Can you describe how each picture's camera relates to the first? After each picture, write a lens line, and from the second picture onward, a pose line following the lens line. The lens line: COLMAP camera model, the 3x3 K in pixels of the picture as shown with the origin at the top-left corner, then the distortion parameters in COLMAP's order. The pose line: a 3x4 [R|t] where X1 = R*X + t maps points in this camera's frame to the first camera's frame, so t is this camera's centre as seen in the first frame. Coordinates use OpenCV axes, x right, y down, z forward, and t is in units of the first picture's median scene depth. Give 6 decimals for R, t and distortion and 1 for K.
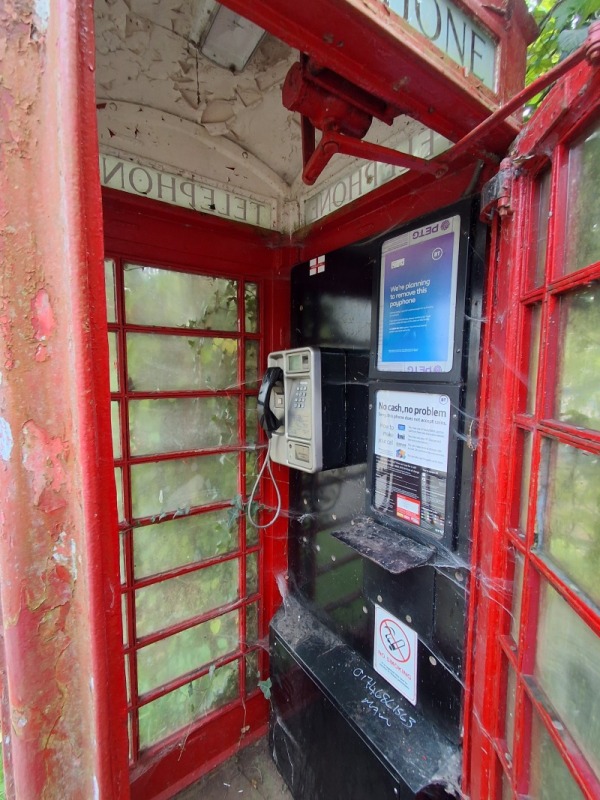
lens RADIAL K [[370.7, 0, 303.2], [0, 370.7, 402.6], [0, 0, 1]] dist [0.019253, 0.001325]
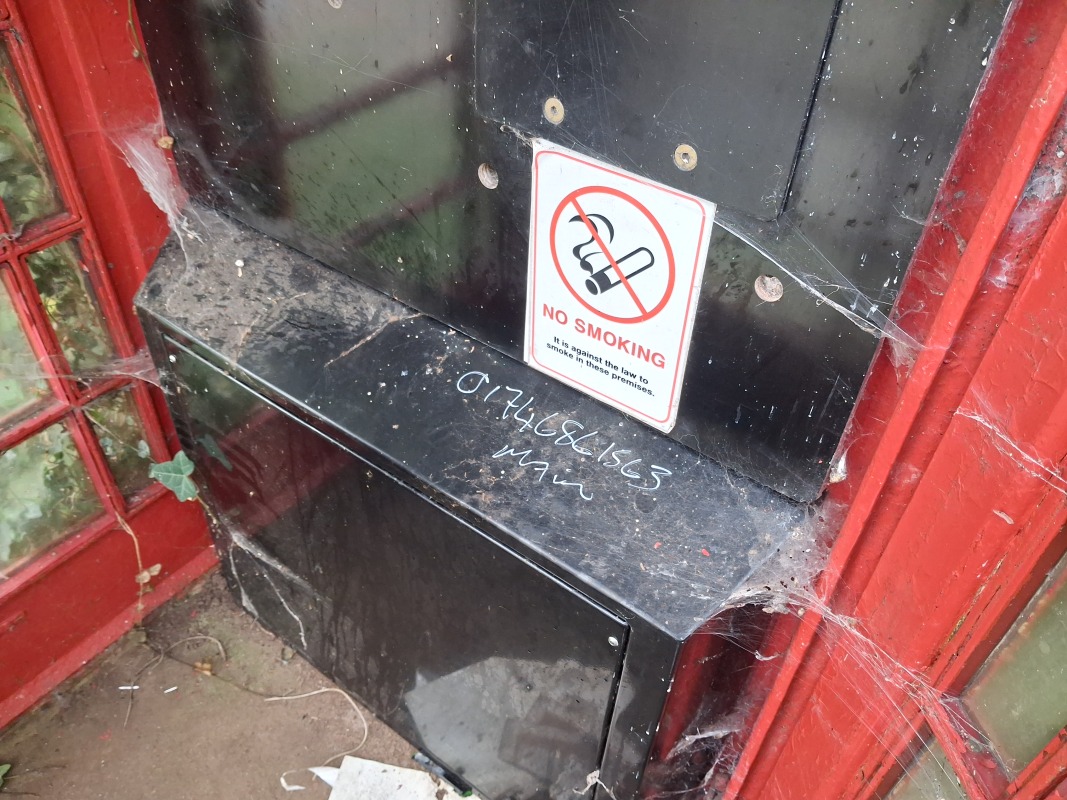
lens RADIAL K [[838.7, 0, 532.4], [0, 838.7, 401.7], [0, 0, 1]] dist [-0.004815, -0.002981]
pose [[0.949330, -0.182240, 0.256050, 0.024363], [-0.003058, 0.809321, 0.587359, 0.405098], [-0.314266, -0.558381, 0.767755, 0.552540]]
